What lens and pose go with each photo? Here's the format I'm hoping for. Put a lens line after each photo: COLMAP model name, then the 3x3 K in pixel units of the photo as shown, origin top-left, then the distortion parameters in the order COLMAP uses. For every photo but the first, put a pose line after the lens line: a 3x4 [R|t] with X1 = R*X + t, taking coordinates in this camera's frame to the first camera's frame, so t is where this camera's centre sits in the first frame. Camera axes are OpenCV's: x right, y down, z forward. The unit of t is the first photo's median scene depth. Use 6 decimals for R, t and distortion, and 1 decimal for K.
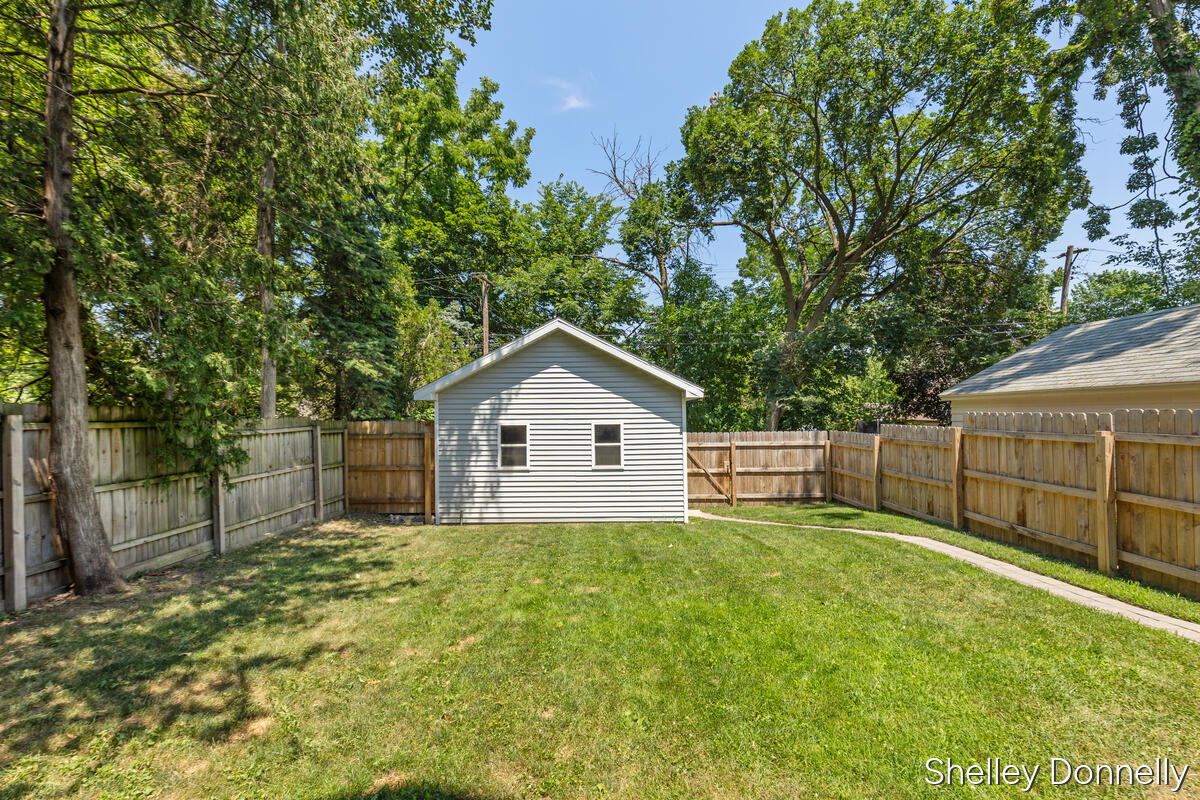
lens RADIAL K [[539.5, 0, 603.0], [0, 539.5, 410.2], [0, 0, 1]] dist [0.013560, -0.000476]
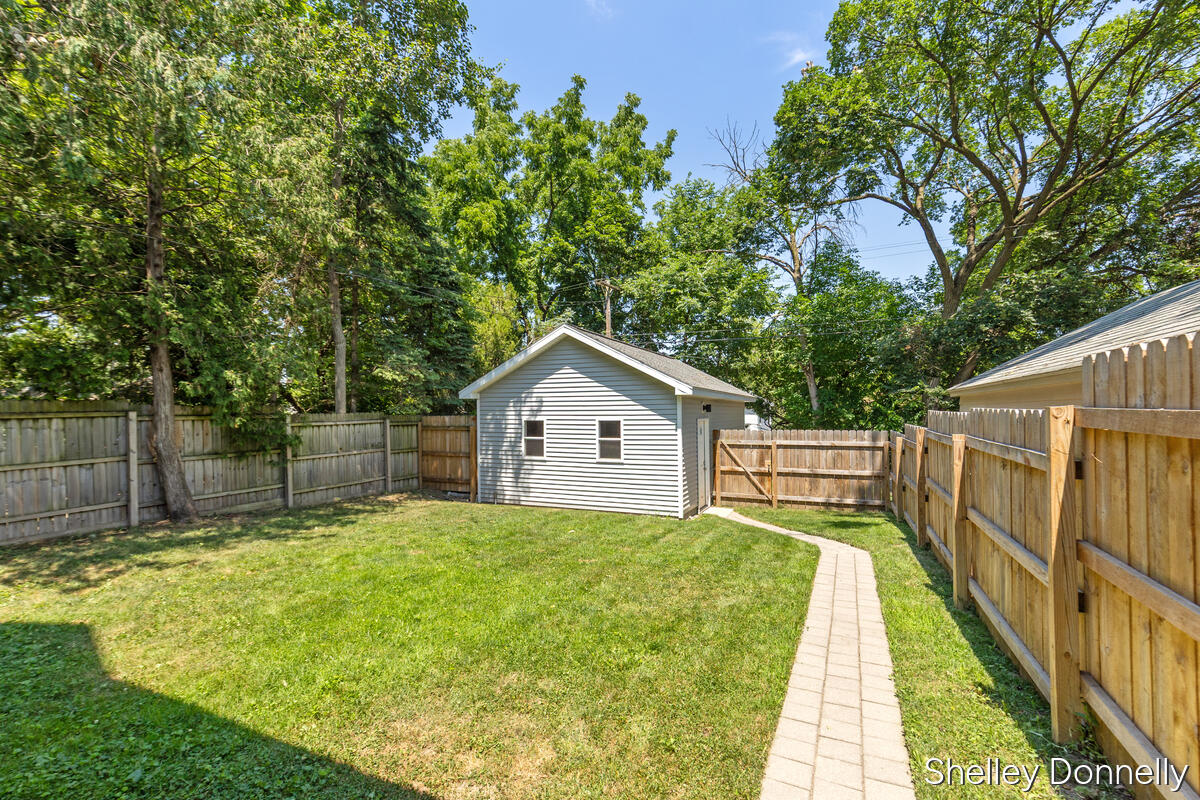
lens RADIAL K [[539.5, 0, 601.3], [0, 539.5, 403.5], [0, 0, 1]] dist [0.013560, -0.000476]
pose [[0.919252, -0.001071, -0.393668, 0.411246], [0.000268, 0.999998, -0.002093, -0.005124], [0.393669, 0.001819, 0.919250, 0.008162]]
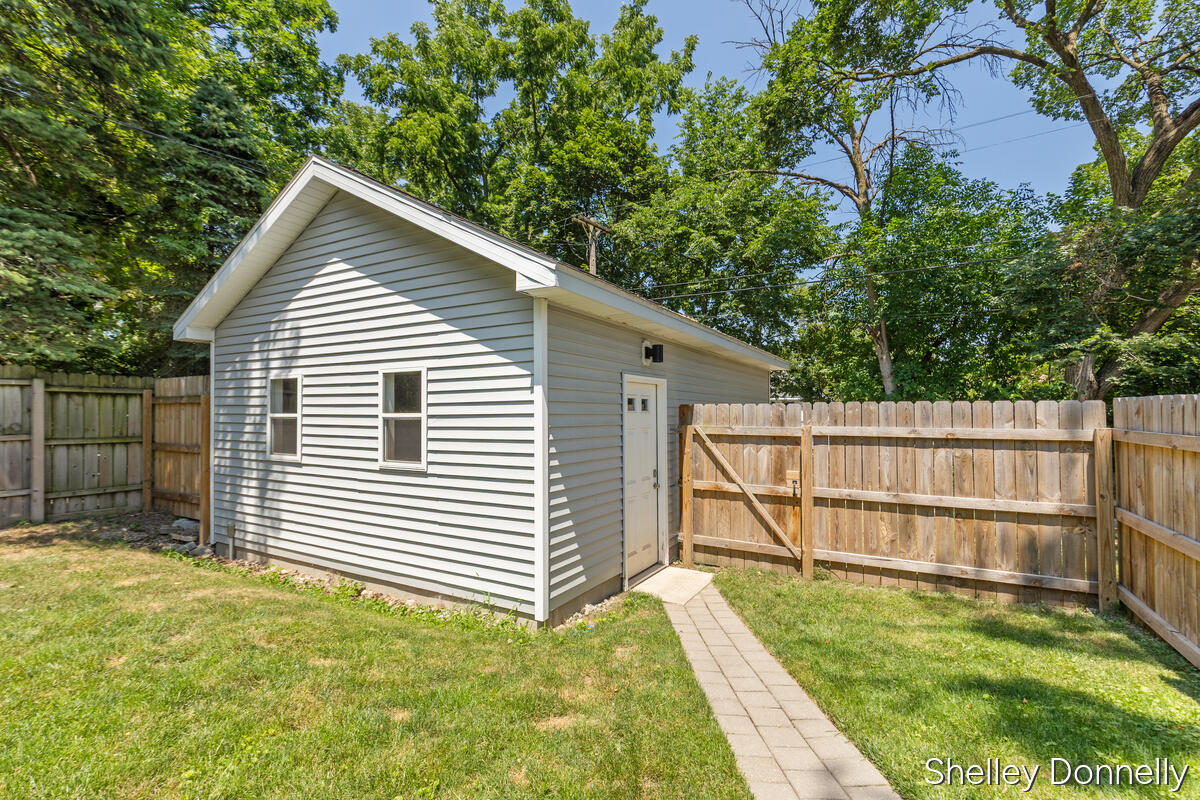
lens RADIAL K [[539.5, 0, 603.2], [0, 539.5, 402.8], [0, 0, 1]] dist [0.013560, -0.000476]
pose [[0.875984, 0.001188, -0.482338, 0.374448], [-0.004997, 0.999966, -0.006612, 0.054342], [0.482314, 0.008202, 0.875960, 0.674653]]
